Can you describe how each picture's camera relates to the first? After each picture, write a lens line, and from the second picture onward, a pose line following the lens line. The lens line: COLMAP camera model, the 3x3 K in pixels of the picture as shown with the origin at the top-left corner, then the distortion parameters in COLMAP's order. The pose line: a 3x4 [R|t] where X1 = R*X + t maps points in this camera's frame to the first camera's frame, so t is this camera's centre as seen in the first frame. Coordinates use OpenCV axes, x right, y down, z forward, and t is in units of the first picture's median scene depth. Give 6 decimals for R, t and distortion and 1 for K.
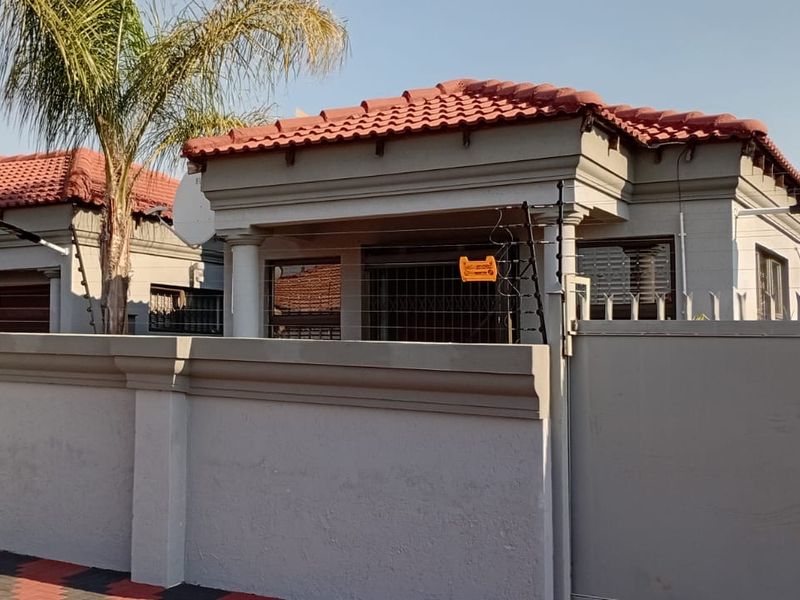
lens RADIAL K [[798.7, 0, 400.0], [0, 798.7, 300.0], [0, 0, 1]] dist [0.091790, -0.112437]
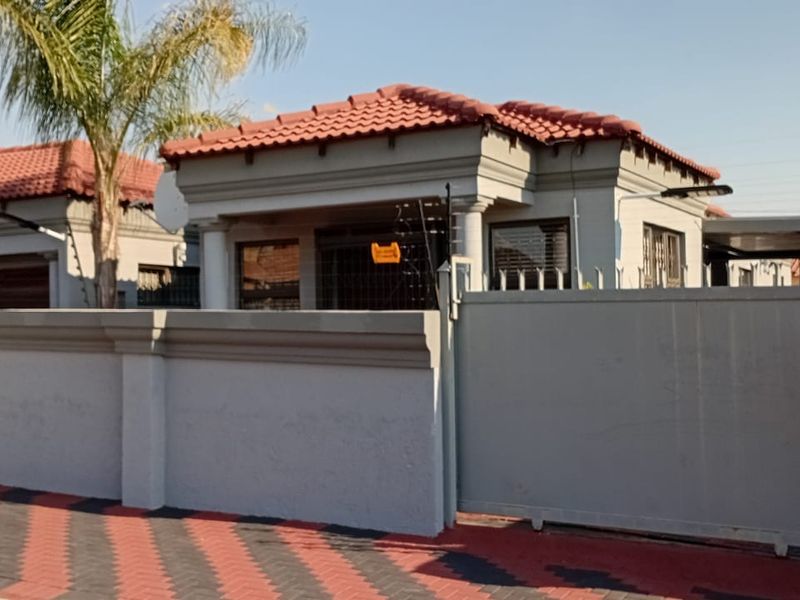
lens RADIAL K [[828.6, 0, 400.1], [0, 828.6, 280.2], [0, 0, 1]] dist [0.141309, -0.201430]
pose [[0.999732, -0.020629, -0.010522, 0.098901], [0.020805, 0.999640, 0.016939, -0.012764], [0.010169, -0.017154, 0.999801, -0.245954]]
